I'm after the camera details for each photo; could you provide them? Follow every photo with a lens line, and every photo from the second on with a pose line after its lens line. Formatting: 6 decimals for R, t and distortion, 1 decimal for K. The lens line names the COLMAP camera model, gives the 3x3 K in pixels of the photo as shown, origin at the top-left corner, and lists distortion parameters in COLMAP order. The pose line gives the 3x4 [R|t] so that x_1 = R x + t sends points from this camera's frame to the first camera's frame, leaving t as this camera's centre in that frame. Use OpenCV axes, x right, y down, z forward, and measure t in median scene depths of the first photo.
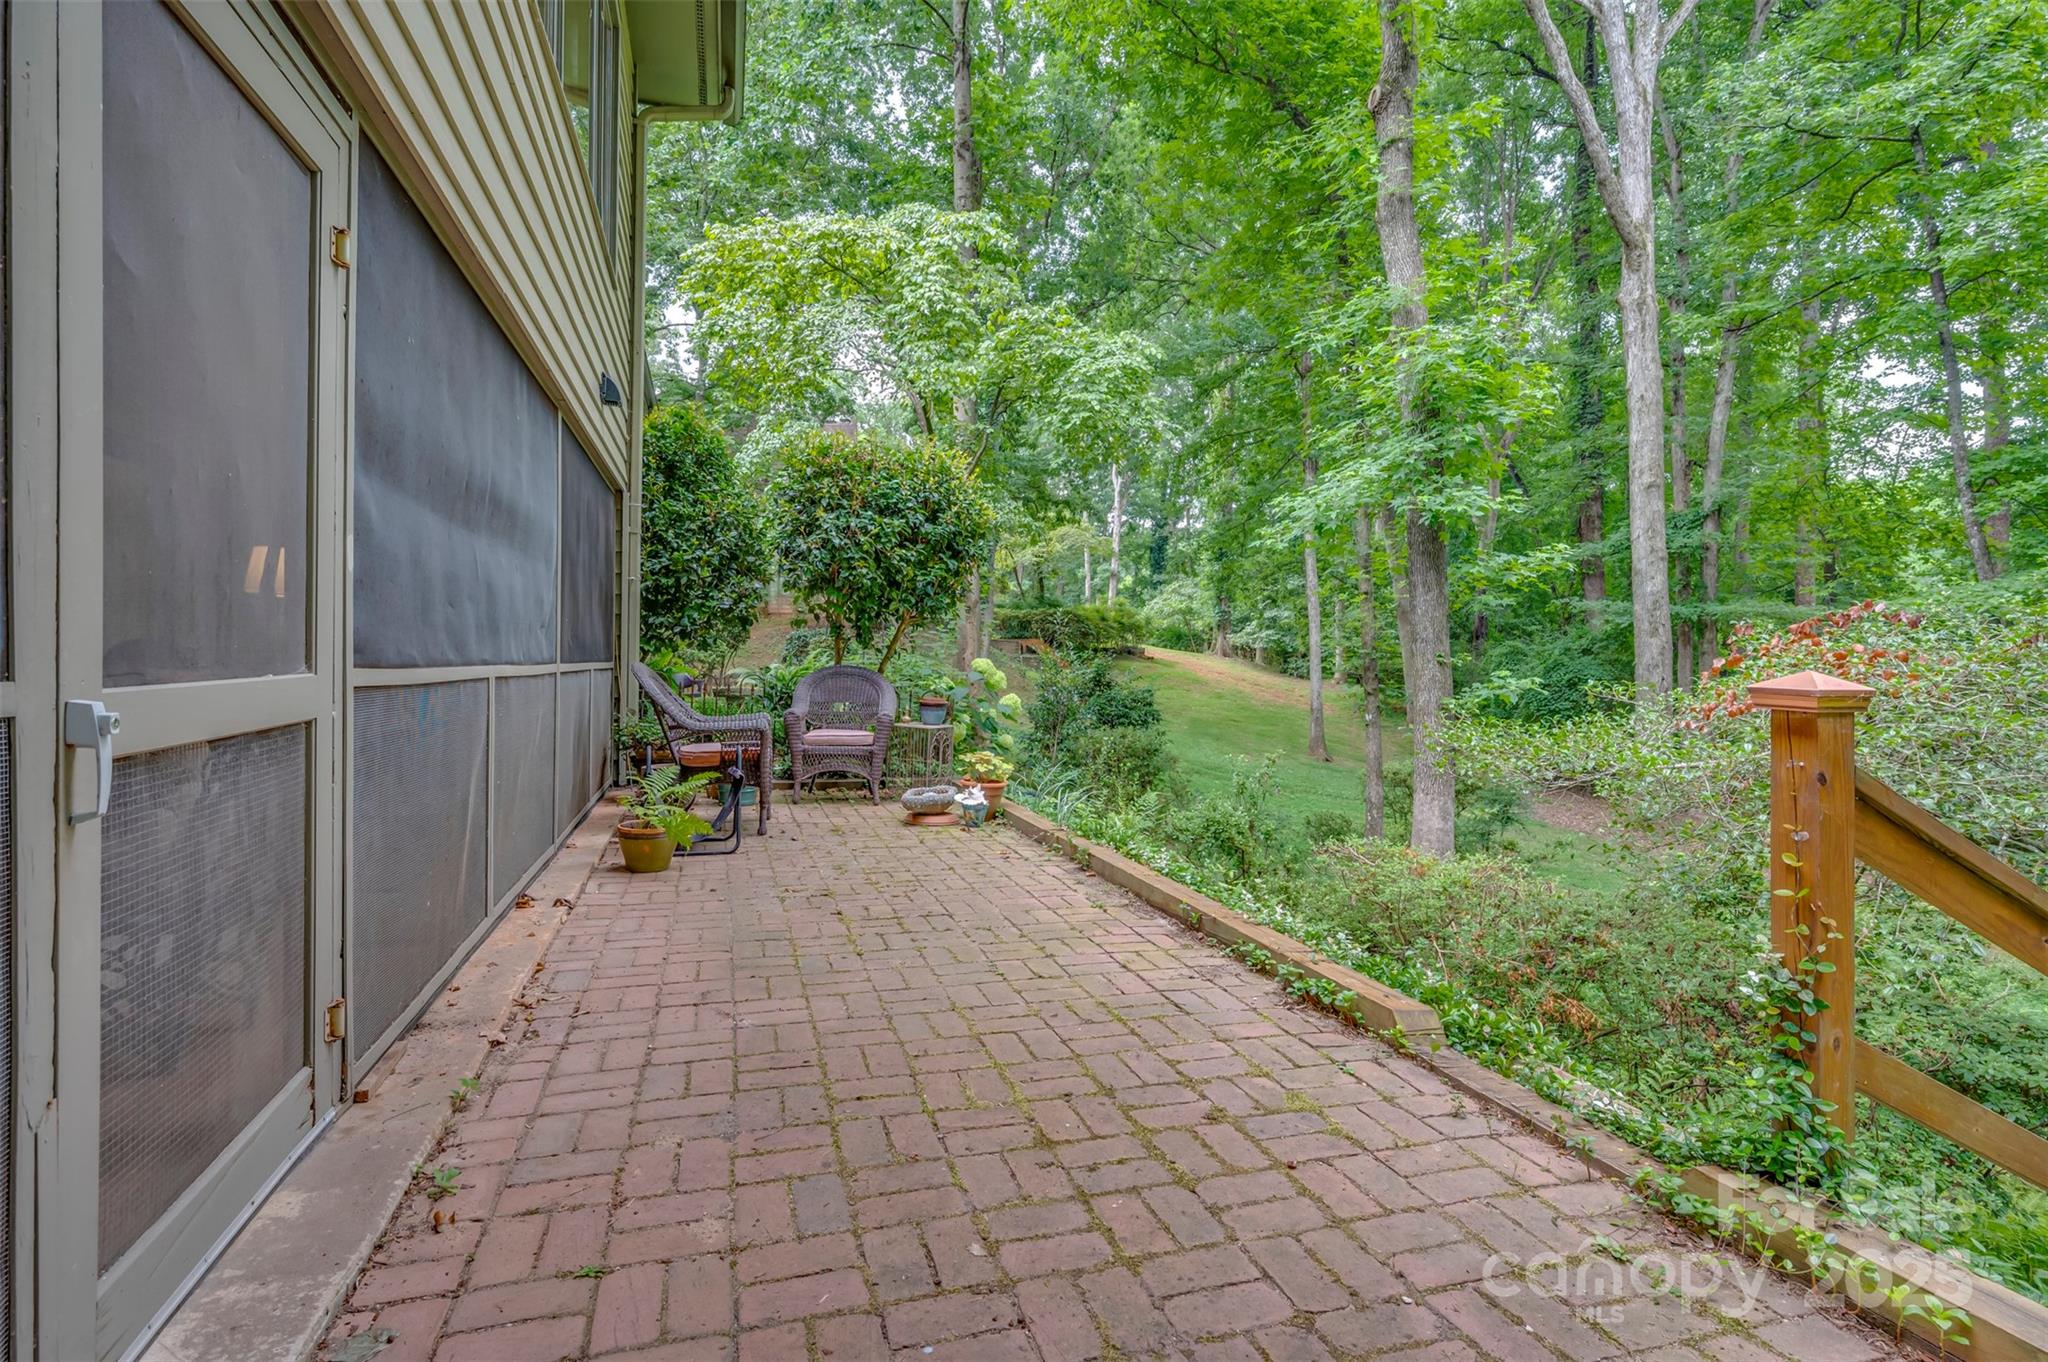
lens RADIAL K [[994.5, 0, 1024.0], [0, 994.5, 681.0], [0, 0, 1]] dist [0.000605, -0.000050]
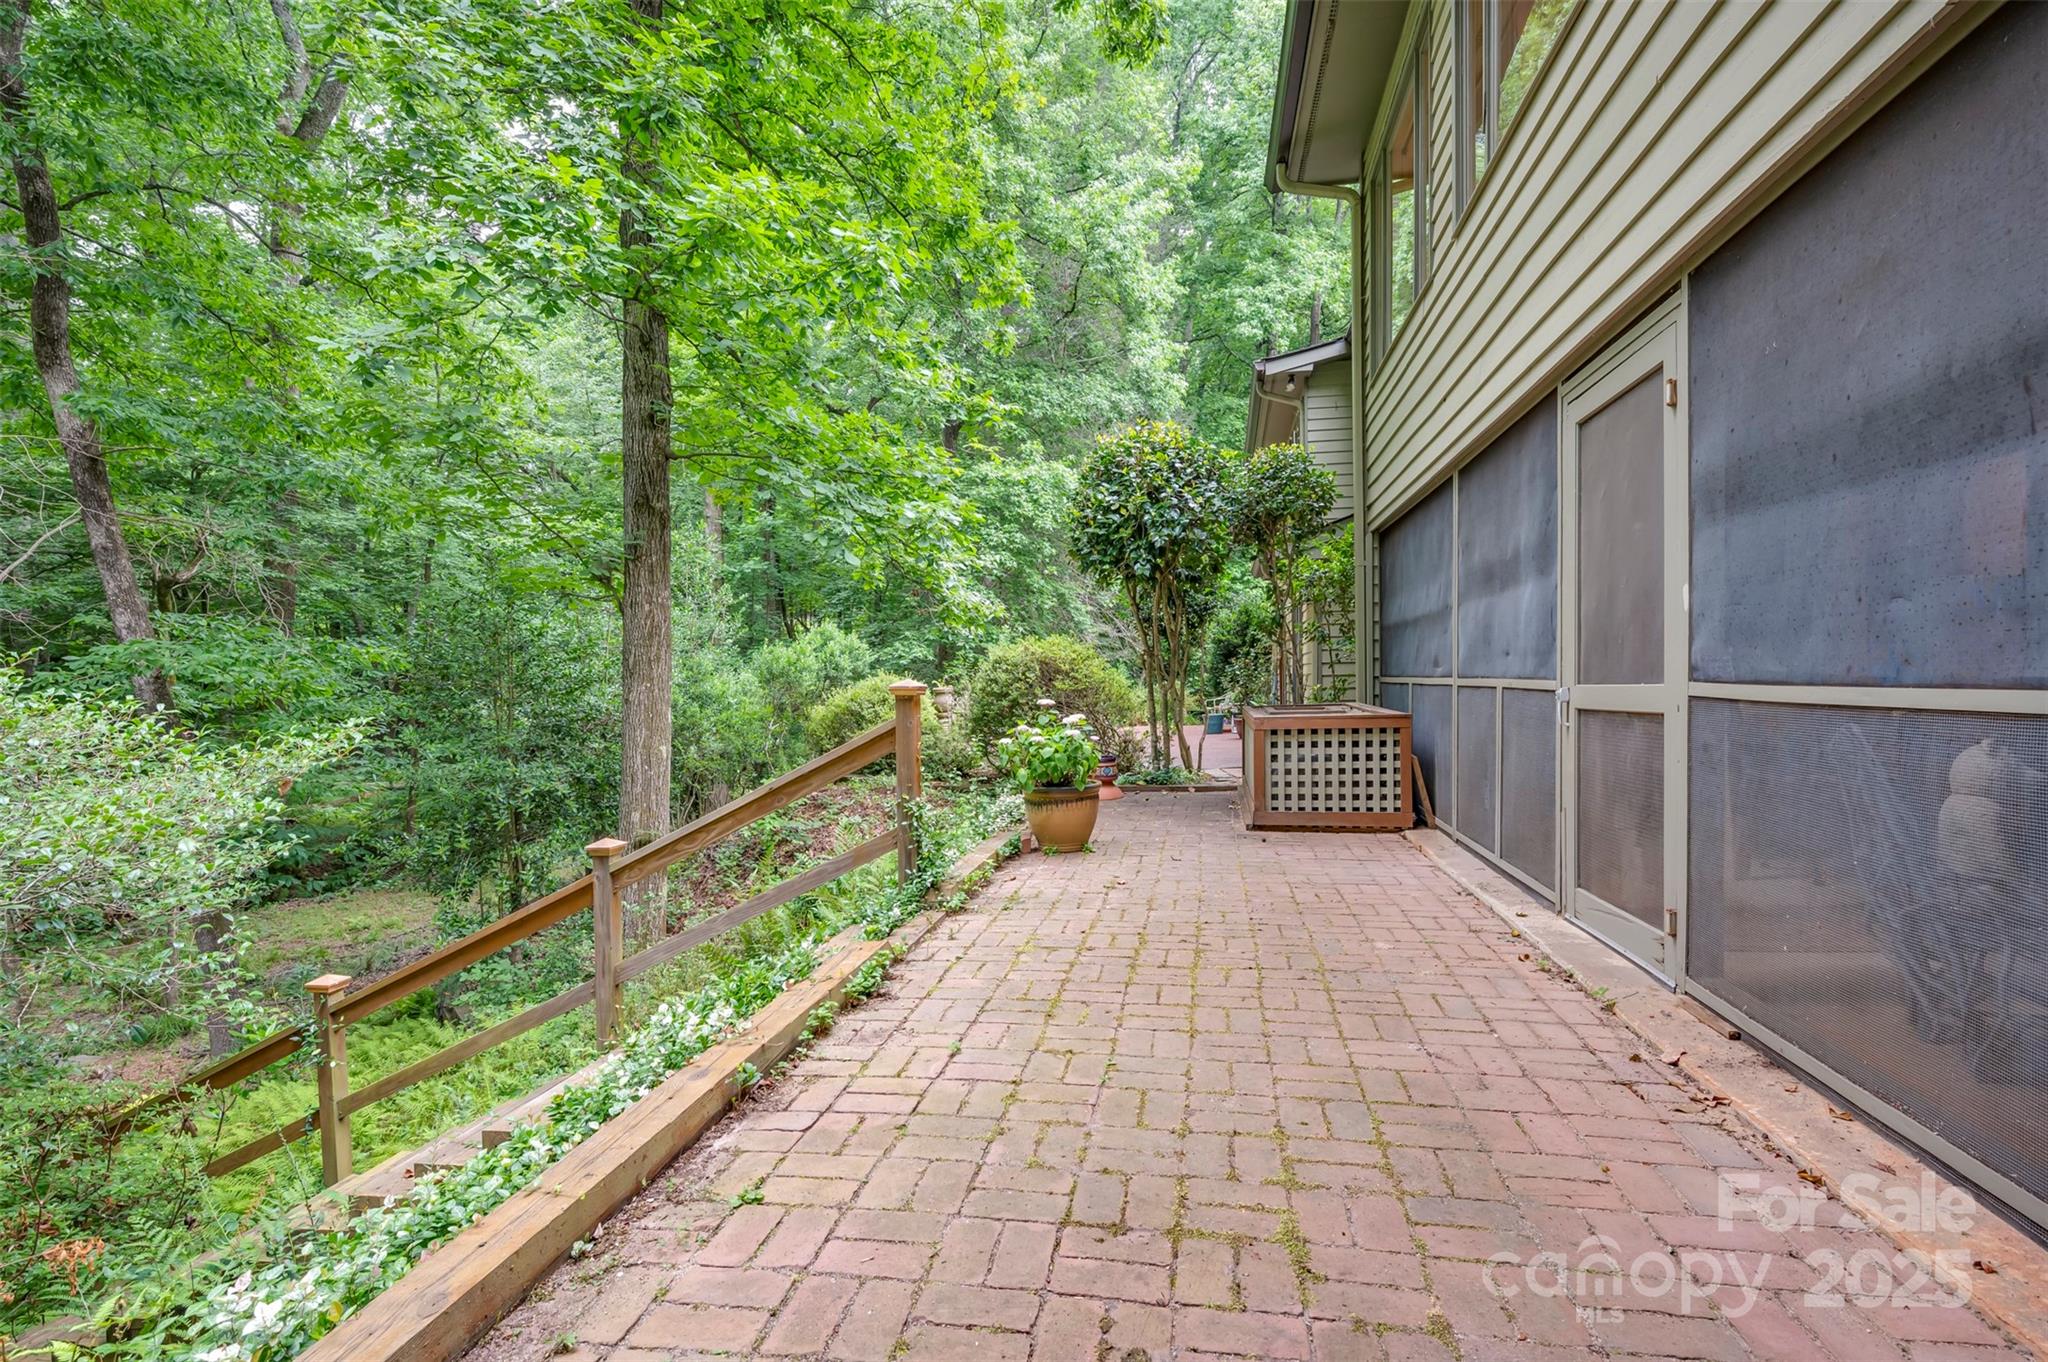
lens RADIAL K [[994.5, 0, 1024.0], [0, 994.5, 681.0], [0, 0, 1]] dist [0.000605, -0.000050]
pose [[-0.885502, -0.003170, 0.464624, -0.305590], [0.011359, 0.999530, 0.028468, -0.037750], [-0.464496, 0.030486, -0.885050, 1.575809]]
